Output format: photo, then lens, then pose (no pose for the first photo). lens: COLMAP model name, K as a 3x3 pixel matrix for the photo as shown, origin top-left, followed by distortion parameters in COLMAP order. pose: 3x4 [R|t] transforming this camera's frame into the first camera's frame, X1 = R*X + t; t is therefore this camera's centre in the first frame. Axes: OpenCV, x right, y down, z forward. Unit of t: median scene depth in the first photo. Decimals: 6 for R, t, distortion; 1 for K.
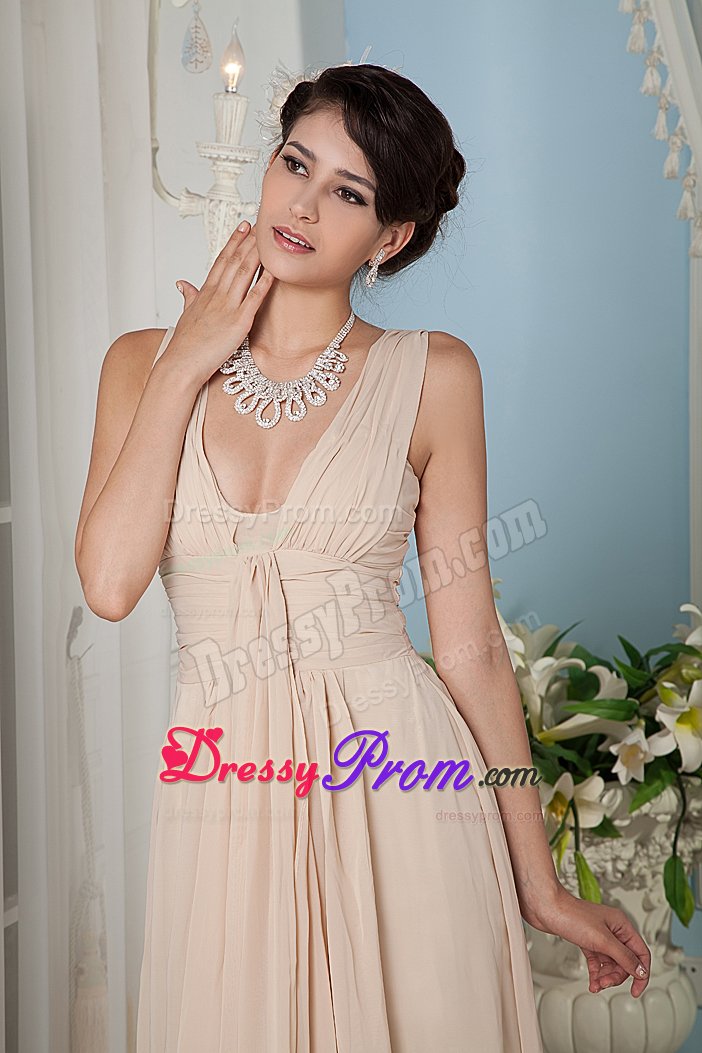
lens RADIAL K [[2665.5, 0, 295.5], [0, 2665.5, 527.2], [0, 0, 1]] dist [0.543983, -0.038543]
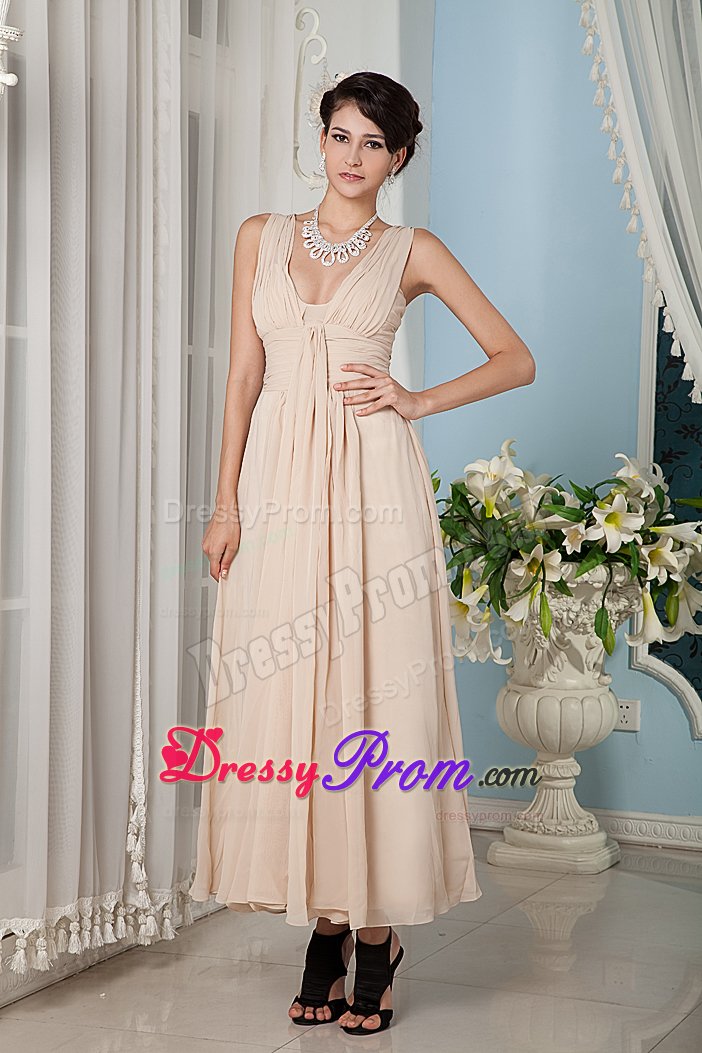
lens RADIAL K [[2542.0, 0, 351.0], [0, 2542.0, 526.5], [0, 0, 1]] dist [0.470947, 0.247319]
pose [[0.997006, 0.047315, -0.061157, 0.083367], [-0.049772, 0.997987, -0.039291, 0.143105], [0.059175, 0.042217, 0.997355, -0.528811]]
